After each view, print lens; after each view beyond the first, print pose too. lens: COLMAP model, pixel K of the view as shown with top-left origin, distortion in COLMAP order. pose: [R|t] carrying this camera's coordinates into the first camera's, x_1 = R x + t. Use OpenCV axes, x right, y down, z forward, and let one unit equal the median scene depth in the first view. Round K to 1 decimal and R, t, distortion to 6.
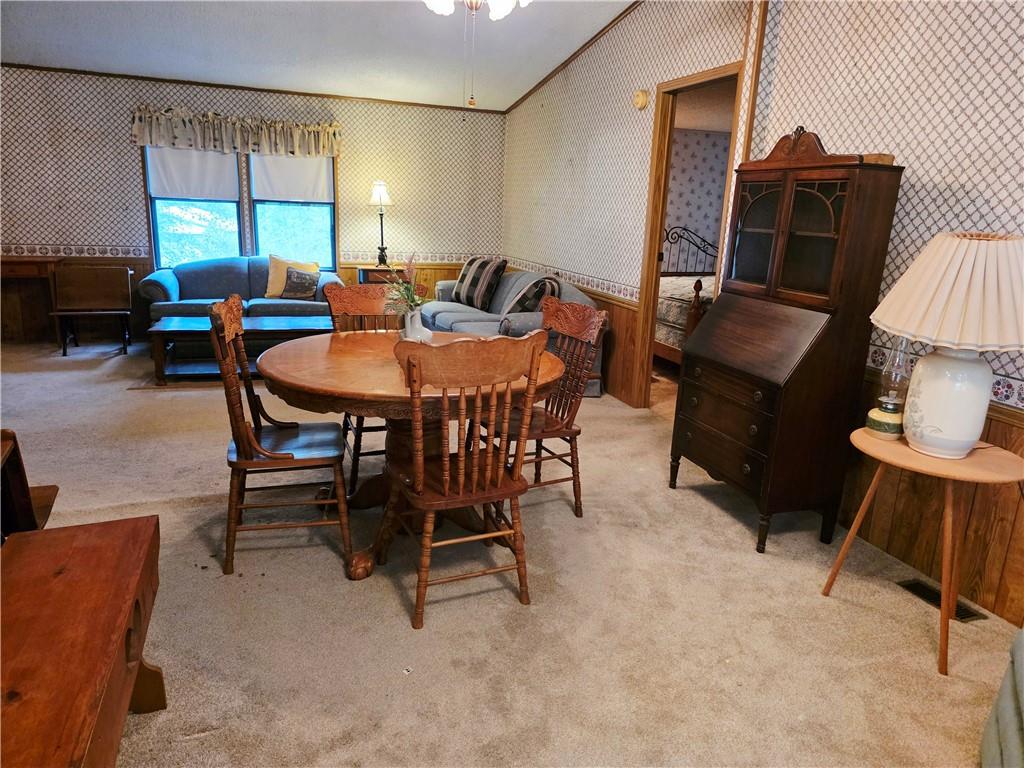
lens RADIAL K [[686.2, 0, 512.9], [0, 686.2, 386.4], [0, 0, 1]] dist [0.047359, -0.040638]
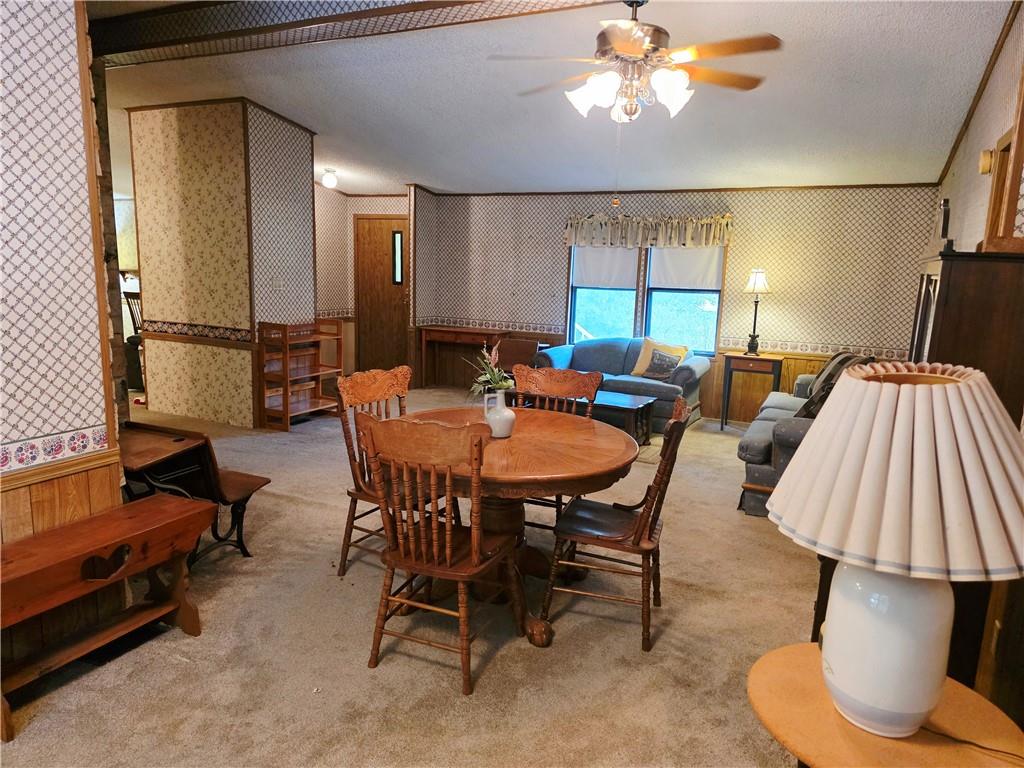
lens RADIAL K [[686.2, 0, 509.5], [0, 686.2, 380.5], [0, 0, 1]] dist [0.047359, -0.040638]
pose [[0.688532, 0.099311, -0.718374, 0.283417], [-0.184857, 0.981892, -0.041437, -0.038433], [0.701250, 0.161327, 0.694422, 0.106907]]
